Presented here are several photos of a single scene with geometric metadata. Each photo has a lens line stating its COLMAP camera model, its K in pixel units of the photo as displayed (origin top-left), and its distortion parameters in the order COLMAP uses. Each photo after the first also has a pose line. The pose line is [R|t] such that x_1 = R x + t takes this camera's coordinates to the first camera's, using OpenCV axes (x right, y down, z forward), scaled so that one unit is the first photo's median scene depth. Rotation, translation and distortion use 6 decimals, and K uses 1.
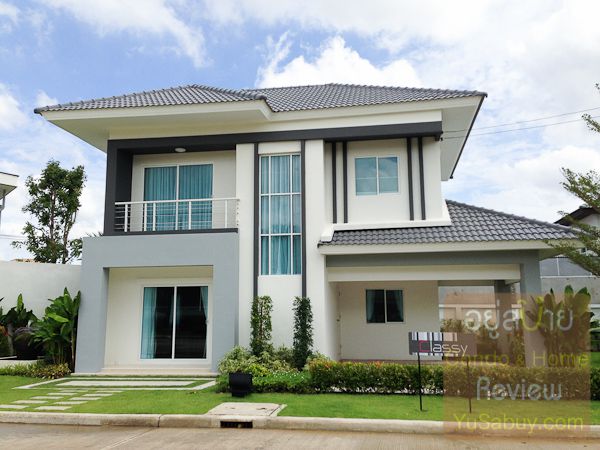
lens RADIAL K [[550.8, 0, 299.9], [0, 550.8, 223.4], [0, 0, 1]] dist [0.044314, 0.000000]
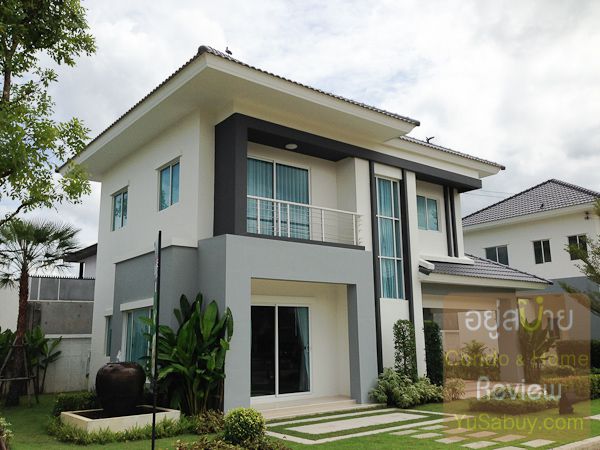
lens RADIAL K [[550.8, 0, 299.2], [0, 550.8, 221.3], [0, 0, 1]] dist [0.044314, 0.000000]
pose [[0.659529, 0.146707, 0.737223, -0.864584], [-0.107804, 0.989091, -0.100386, 0.070695], [-0.743908, -0.013268, 0.668150, 0.439932]]
